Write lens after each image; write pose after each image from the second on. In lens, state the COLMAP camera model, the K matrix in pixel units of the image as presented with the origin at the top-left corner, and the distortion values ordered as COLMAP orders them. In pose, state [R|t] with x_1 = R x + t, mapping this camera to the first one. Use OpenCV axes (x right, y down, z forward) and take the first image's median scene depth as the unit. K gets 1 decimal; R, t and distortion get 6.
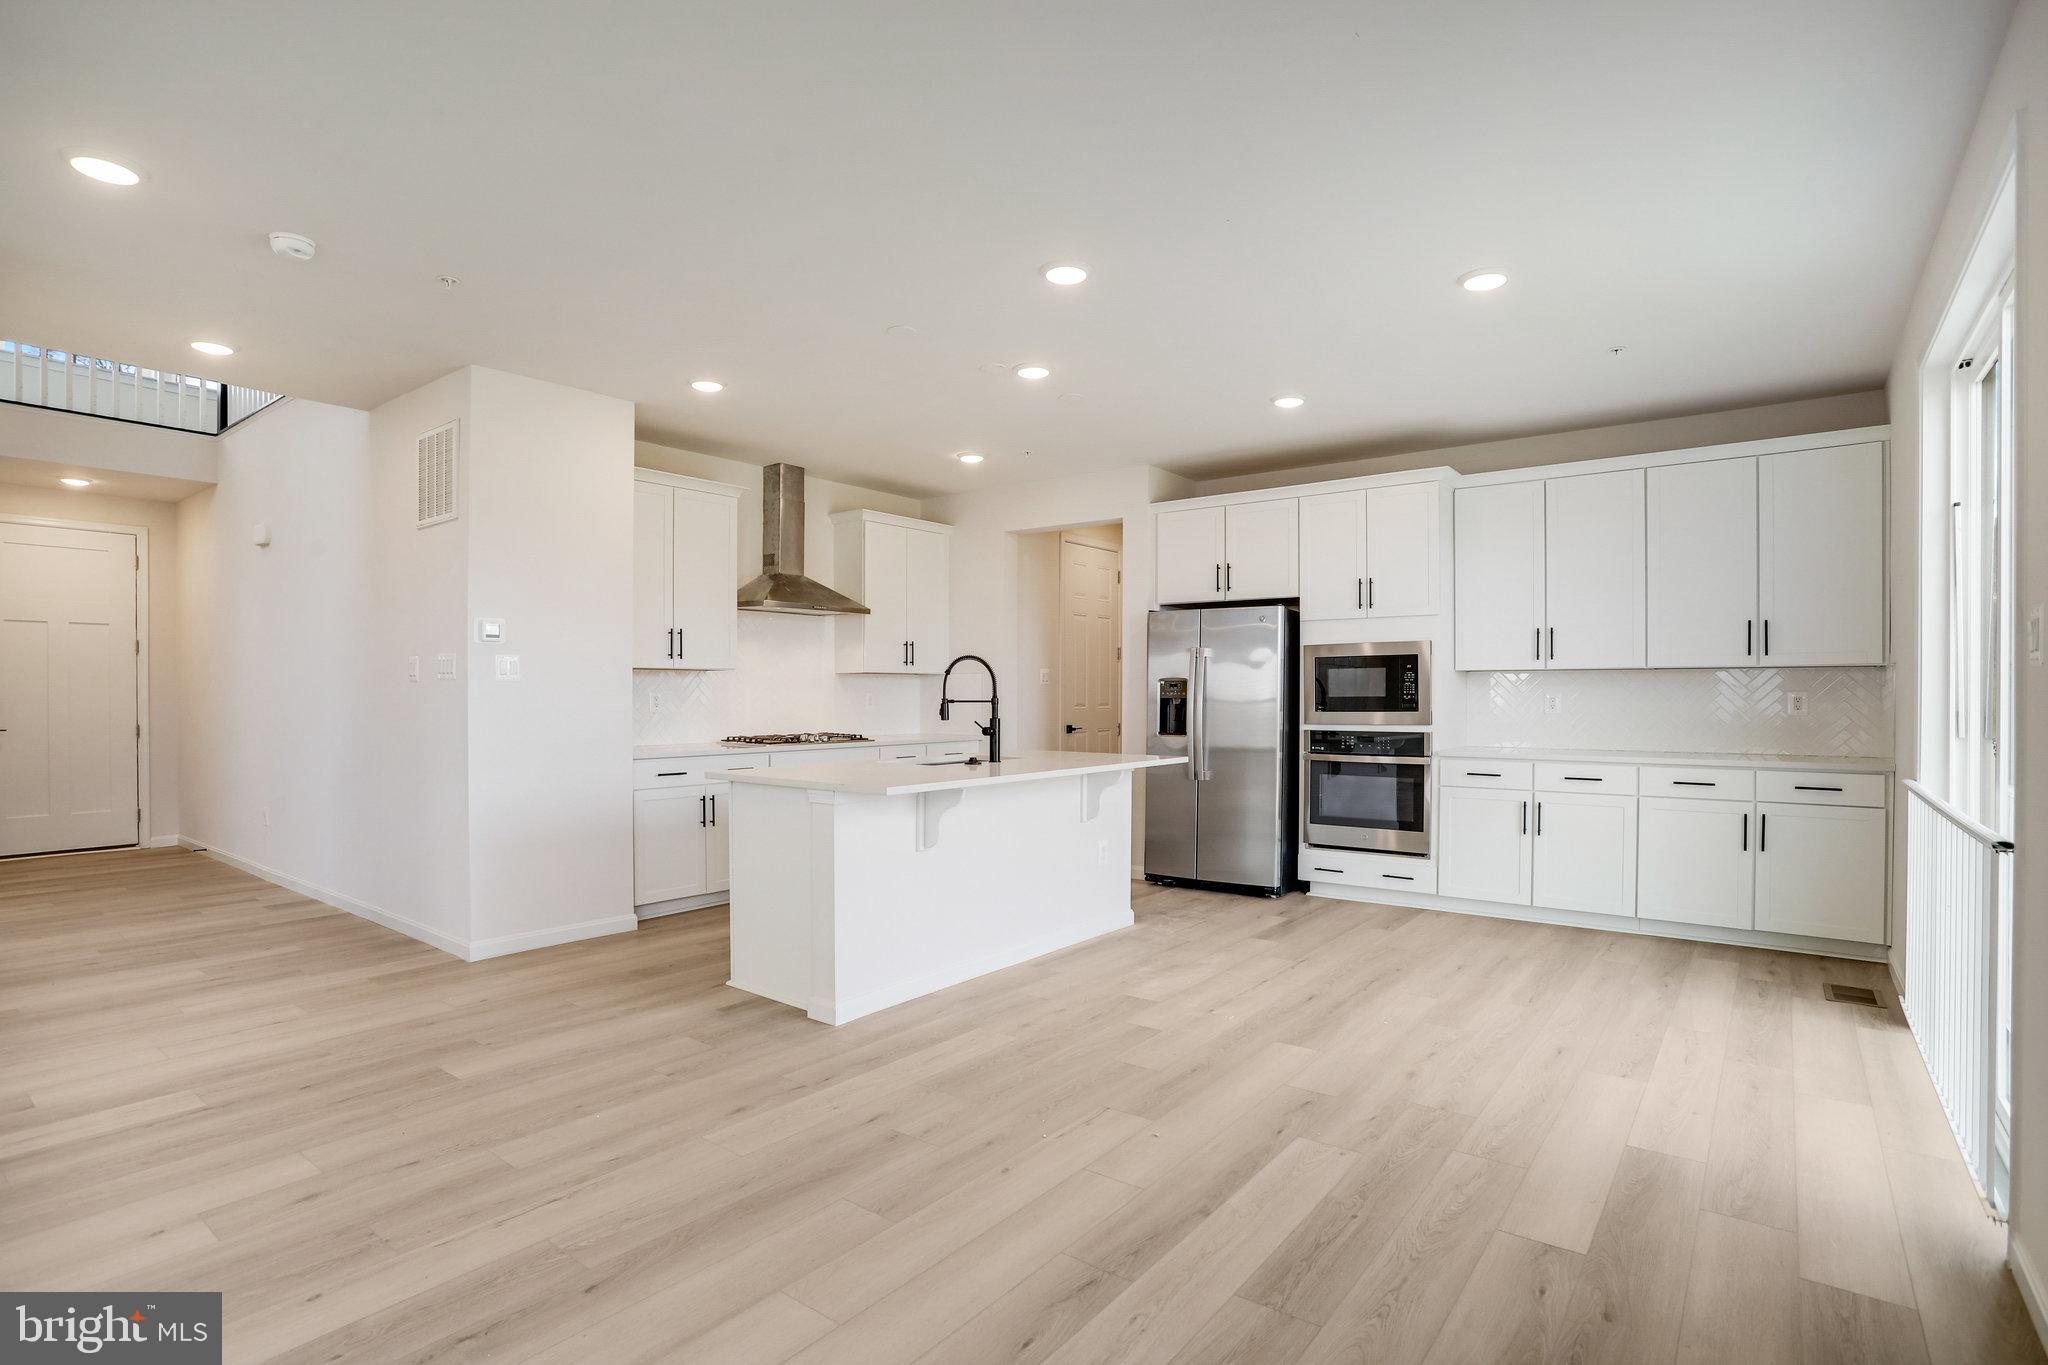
lens RADIAL K [[1002.3, 0, 1022.7], [0, 1002.3, 708.8], [0, 0, 1]] dist [-0.071055, 0.031037]
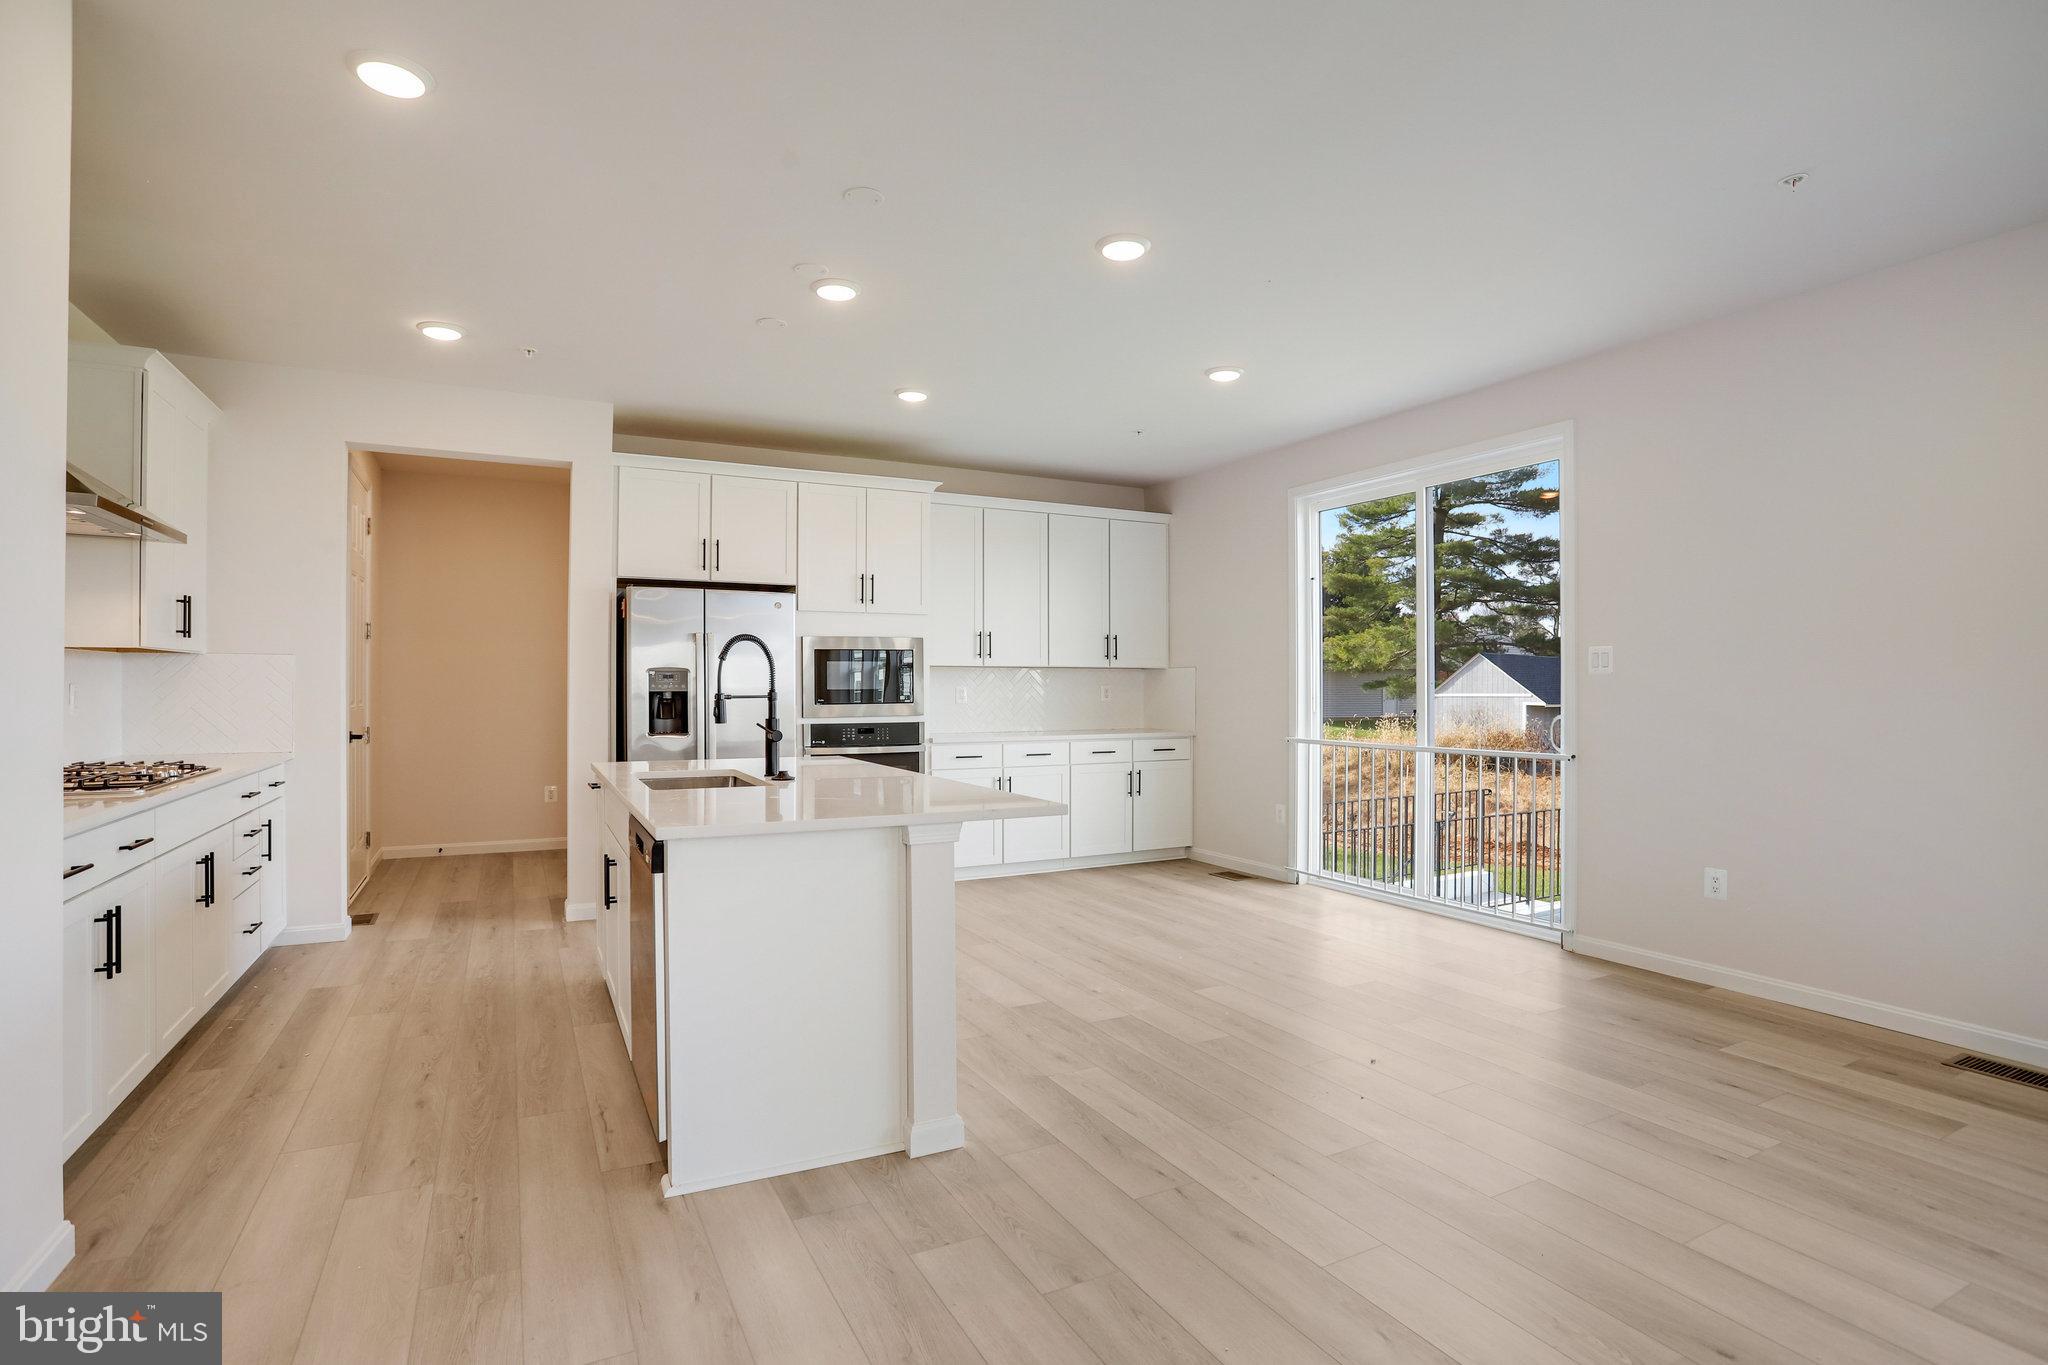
lens RADIAL K [[1002.3, 0, 1031.0], [0, 1002.3, 688.2], [0, 0, 1]] dist [-0.071055, 0.031037]
pose [[0.412495, -0.000678, 0.910960, -0.648566], [0.013515, 0.999894, -0.005376, -0.006735], [-0.910860, 0.014530, 0.412460, 0.517872]]
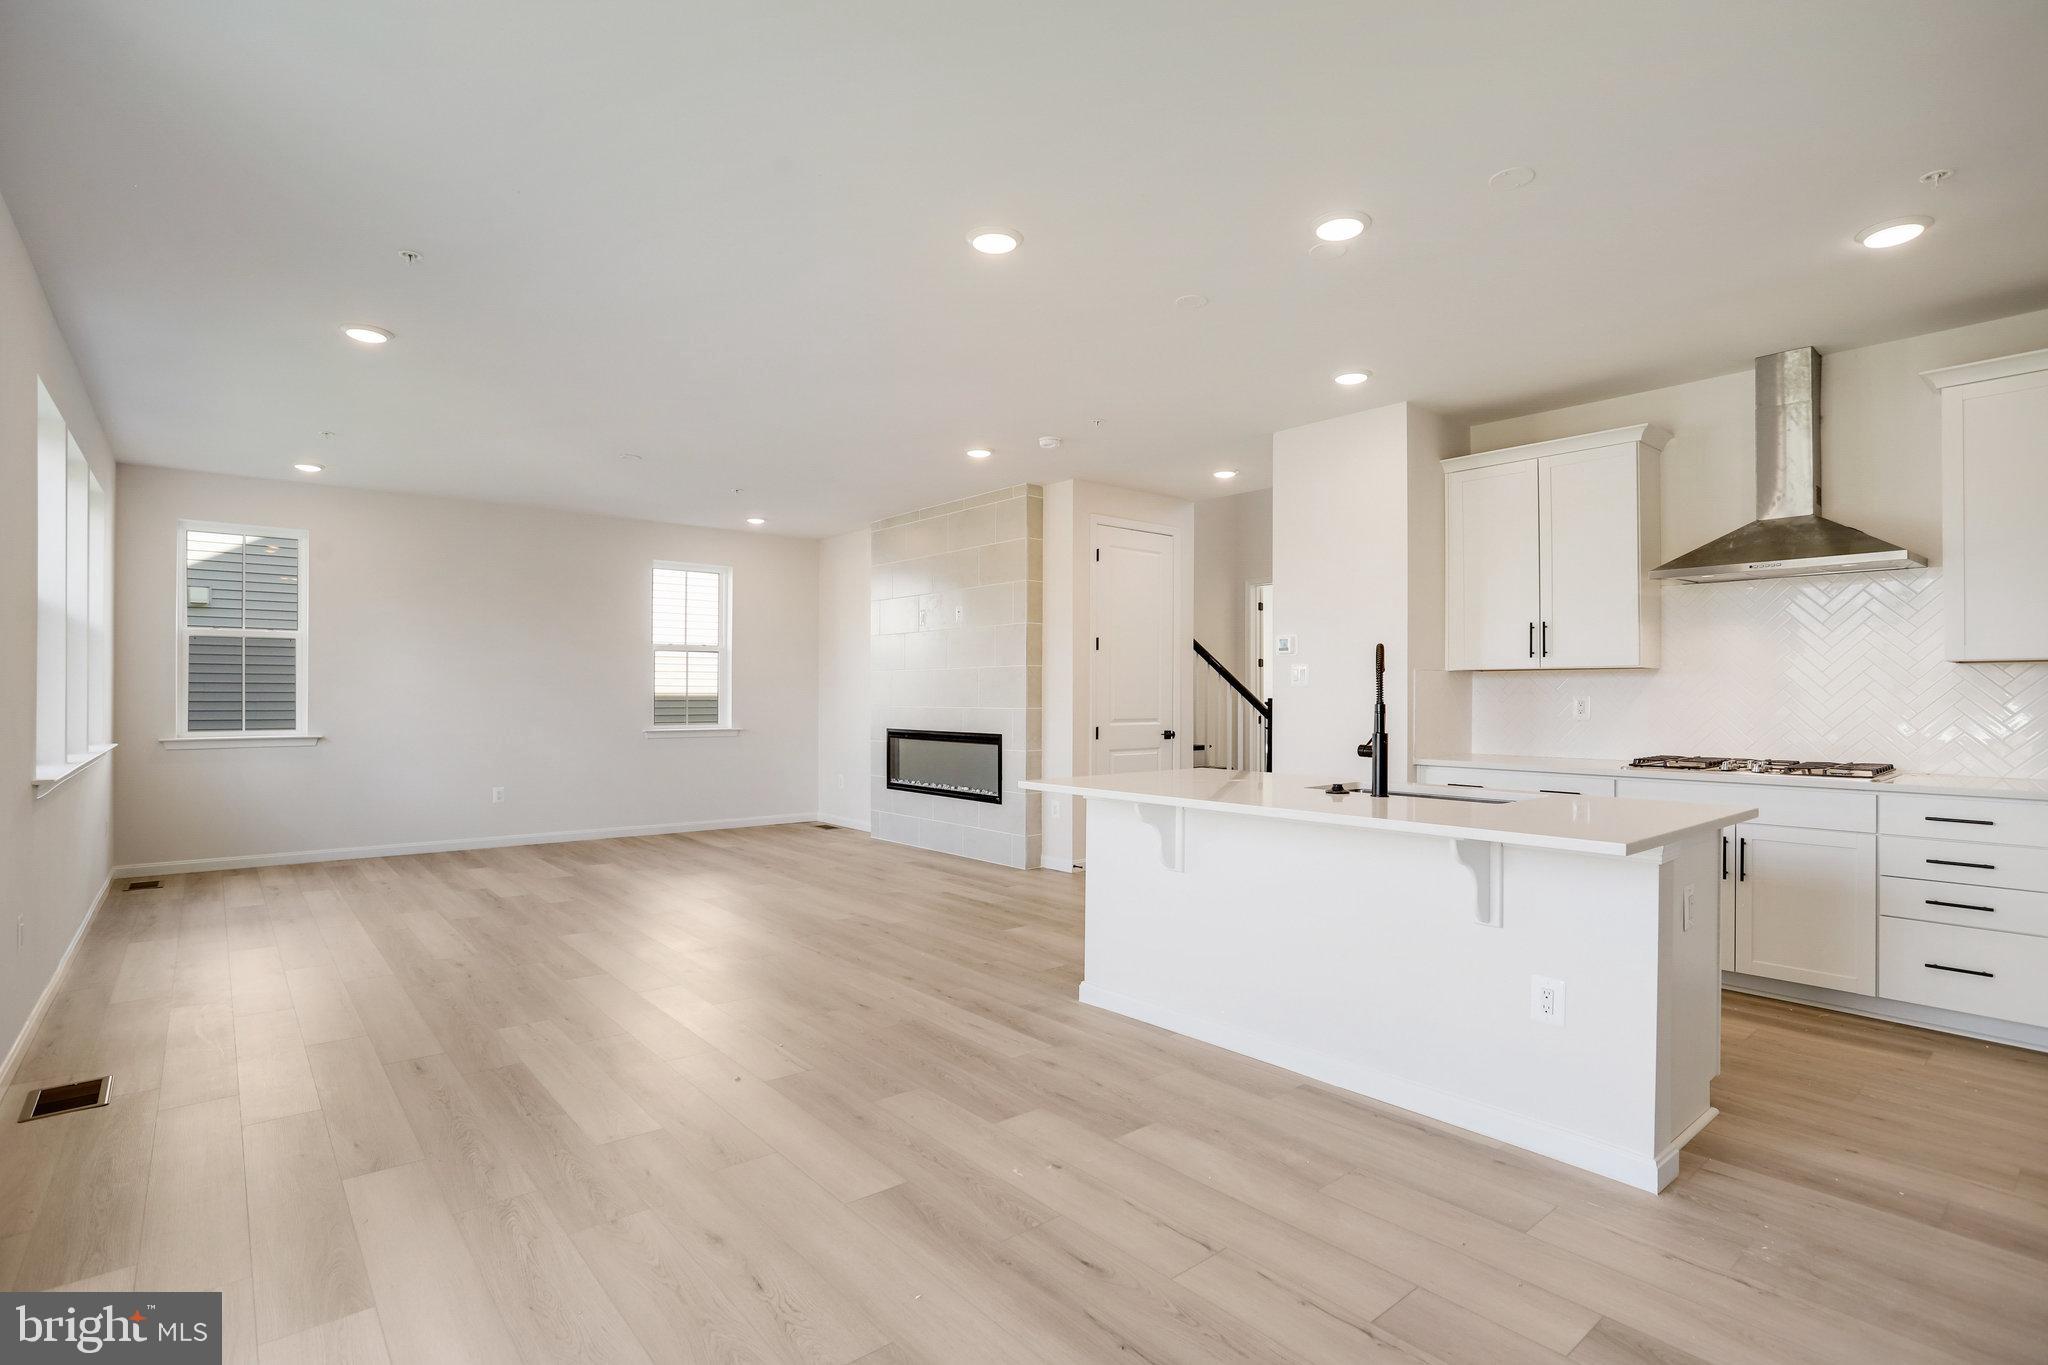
lens RADIAL K [[1002.3, 0, 1043.2], [0, 1002.3, 692.4], [0, 0, 1]] dist [-0.071055, 0.031037]
pose [[-0.194917, -0.001505, -0.980819, 0.705056], [-0.018432, 0.999828, 0.002129, -0.016741], [0.980646, 0.018493, -0.194912, 0.922607]]
